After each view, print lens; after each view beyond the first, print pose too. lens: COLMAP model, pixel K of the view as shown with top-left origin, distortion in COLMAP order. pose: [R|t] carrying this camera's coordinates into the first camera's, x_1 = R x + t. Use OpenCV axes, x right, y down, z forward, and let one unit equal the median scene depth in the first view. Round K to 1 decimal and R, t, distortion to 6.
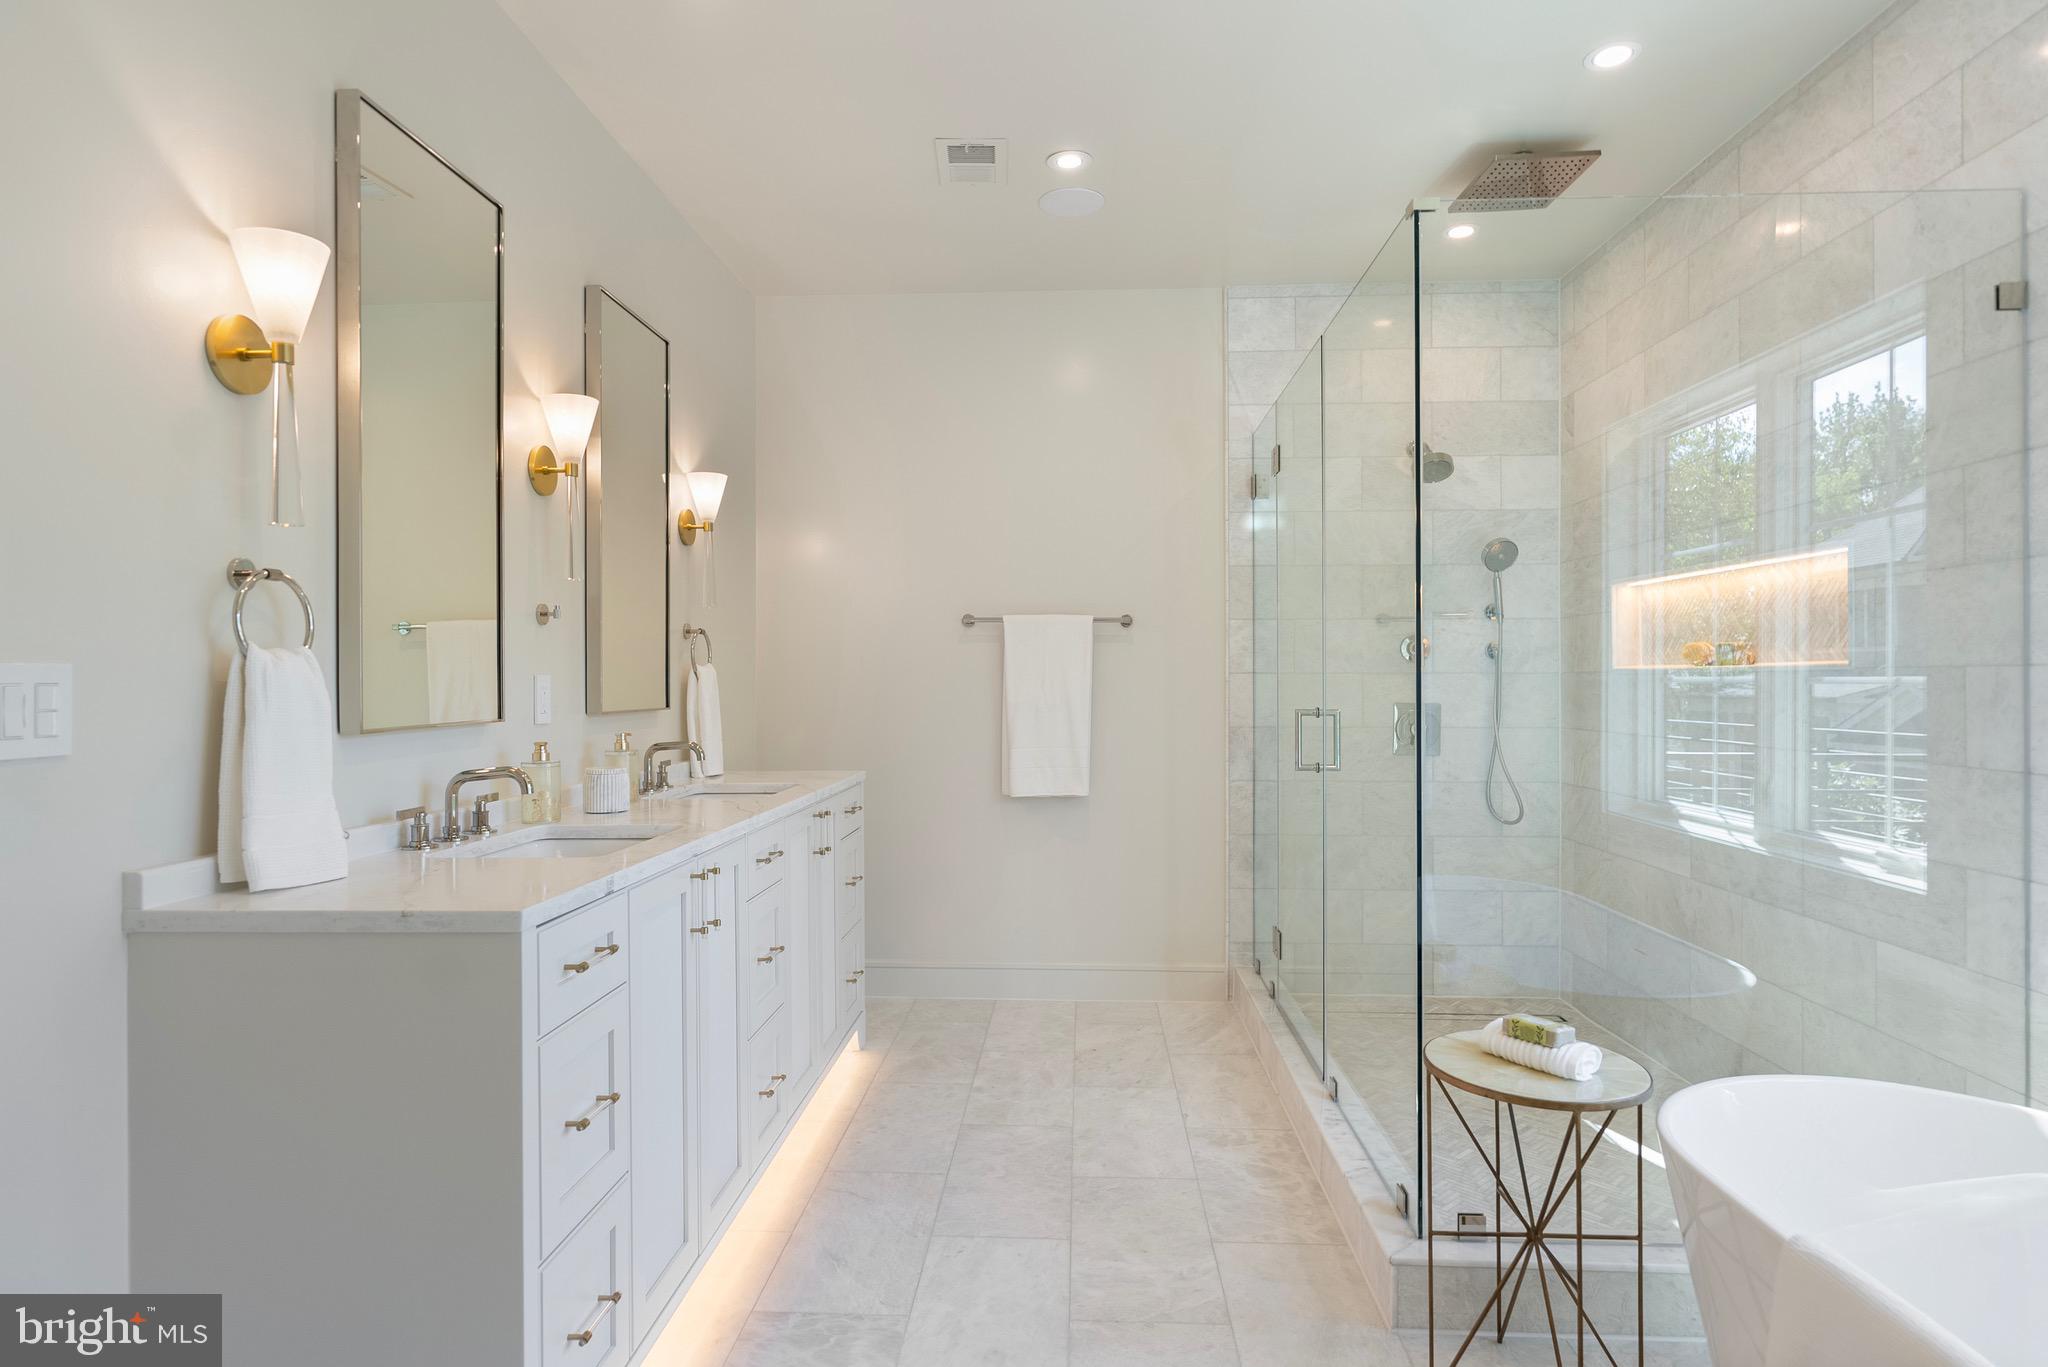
lens RADIAL K [[1107.8, 0, 1015.2], [0, 1107.8, 668.8], [0, 0, 1]] dist [-0.008118, 0.002094]
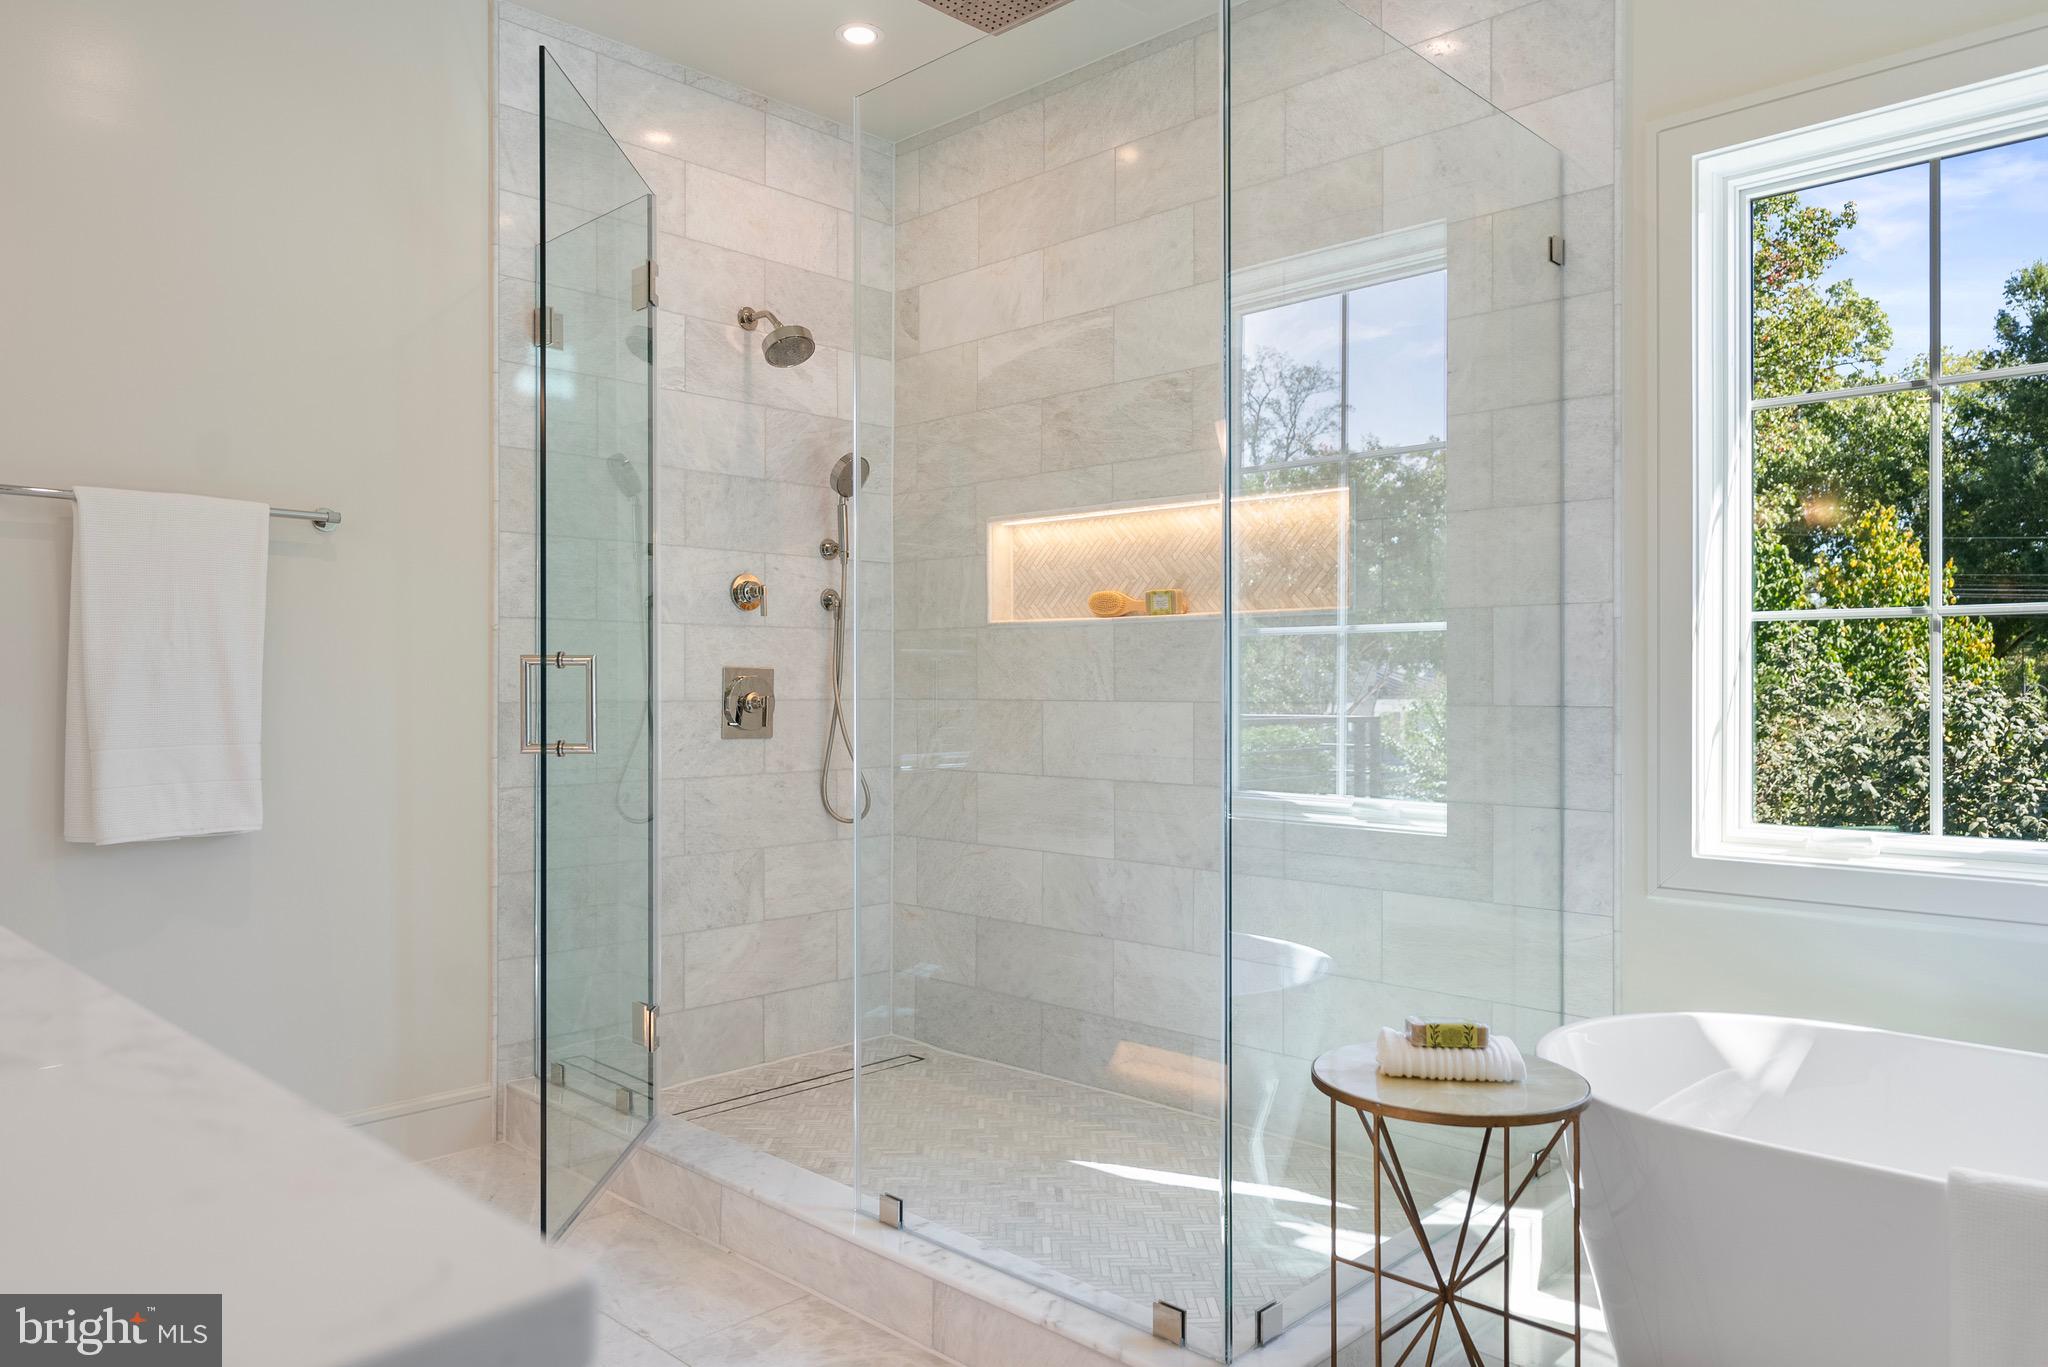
lens RADIAL K [[1385.8, 0, 1028.0], [0, 1385.8, 676.7], [0, 0, 1]] dist [0.001898, -0.005329]
pose [[0.647332, 0.004078, 0.762197, -0.290872], [-0.007861, 0.999968, 0.001326, 0.047068], [-0.762167, -0.006850, 0.647344, 0.365805]]
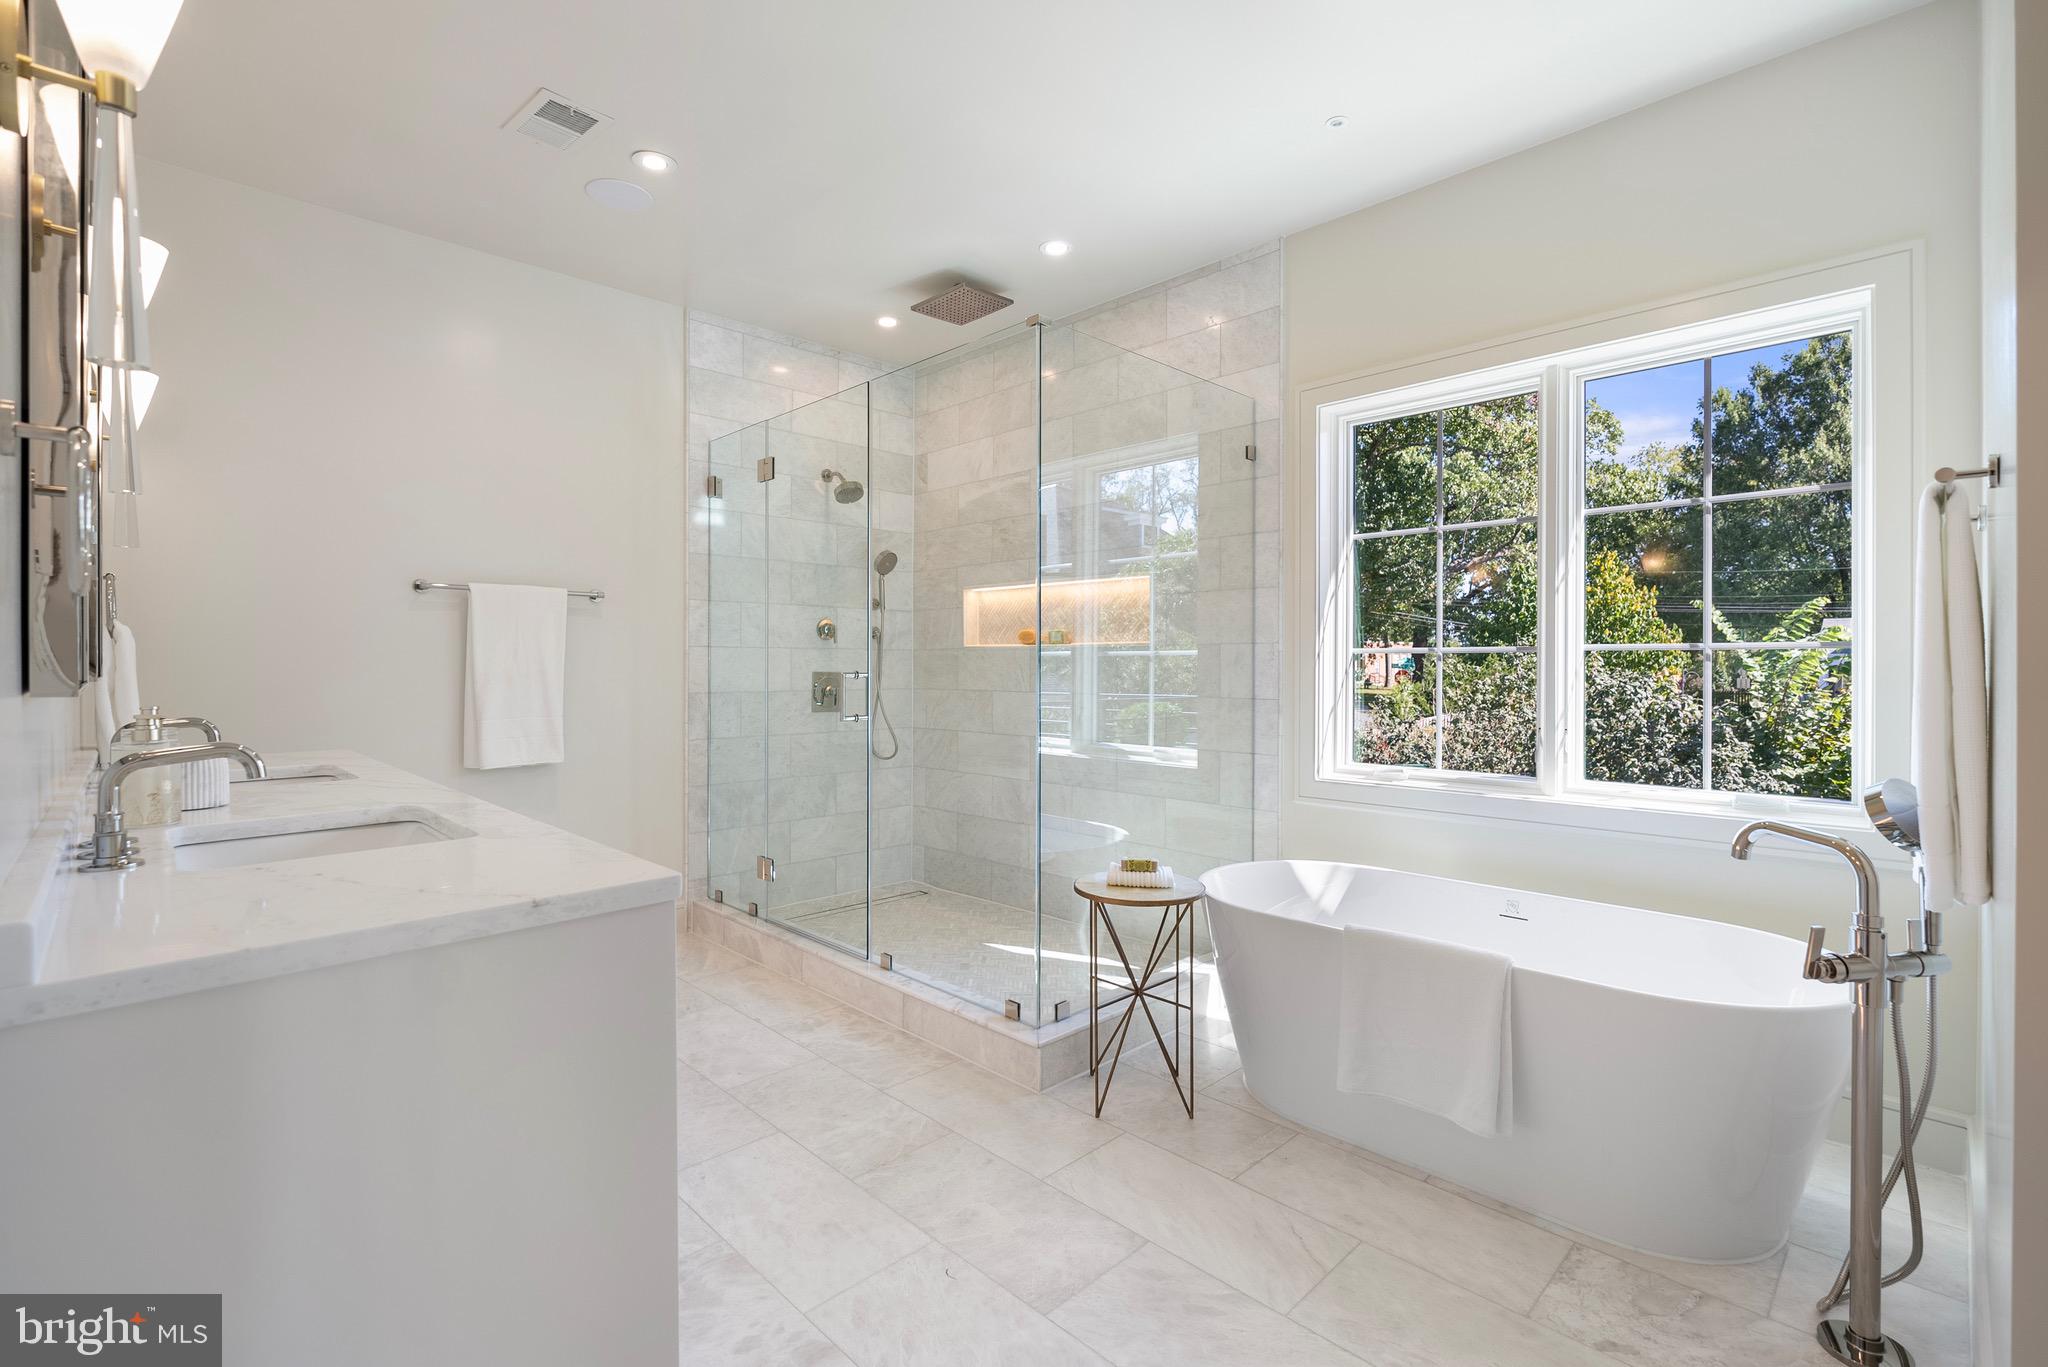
lens RADIAL K [[925.9, 0, 1021.4], [0, 925.9, 662.3], [0, 0, 1]] dist [-0.012869, 0.001639]
pose [[0.669674, 0.004470, 0.742642, -0.395641], [-0.009138, 0.999956, 0.002222, 0.020834], [-0.742599, -0.008274, 0.669685, 0.143494]]
